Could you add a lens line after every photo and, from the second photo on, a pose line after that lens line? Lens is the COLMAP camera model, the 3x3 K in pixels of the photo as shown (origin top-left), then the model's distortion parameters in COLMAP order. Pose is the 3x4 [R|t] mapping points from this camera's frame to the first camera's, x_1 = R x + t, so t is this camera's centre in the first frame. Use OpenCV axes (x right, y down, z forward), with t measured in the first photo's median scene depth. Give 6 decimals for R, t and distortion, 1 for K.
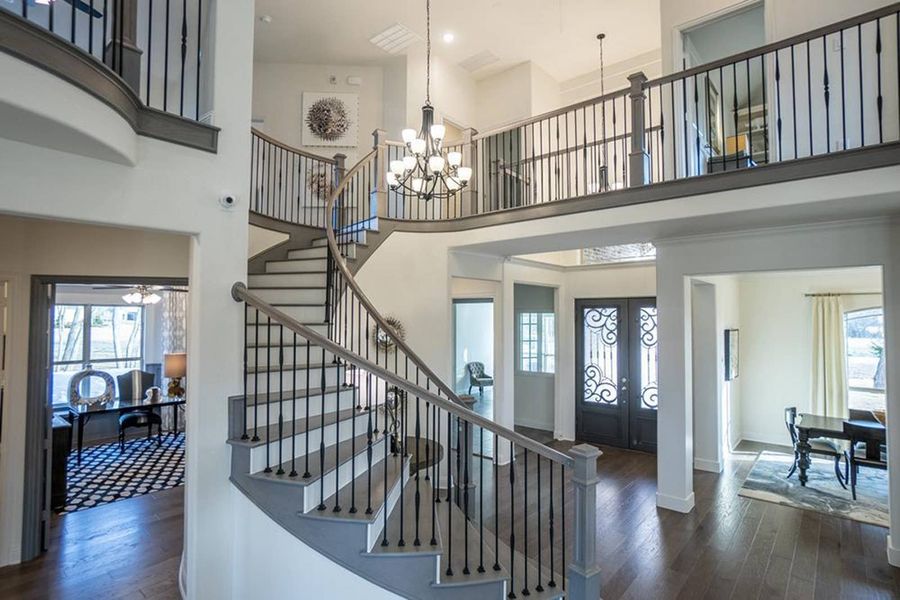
lens RADIAL K [[470.8, 0, 447.7], [0, 470.8, 302.4], [0, 0, 1]] dist [-0.008685, 0.000297]
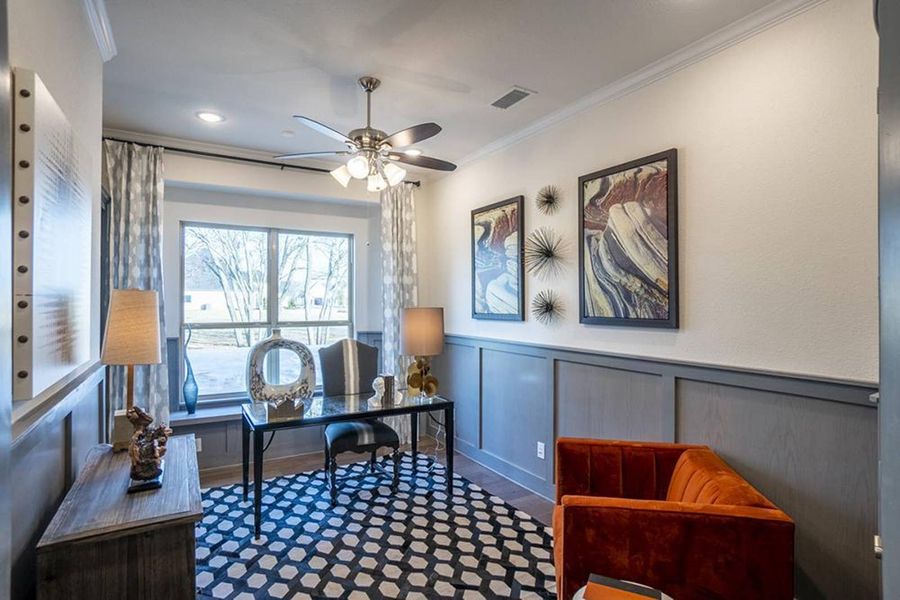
lens RADIAL K [[470.8, 0, 450.0], [0, 470.8, 301.7], [0, 0, 1]] dist [-0.008685, 0.000297]
pose [[0.950086, -0.001964, -0.311982, -0.386239], [0.012556, 0.999411, 0.031946, 0.084885], [0.311735, -0.034268, 0.949551, 0.524993]]
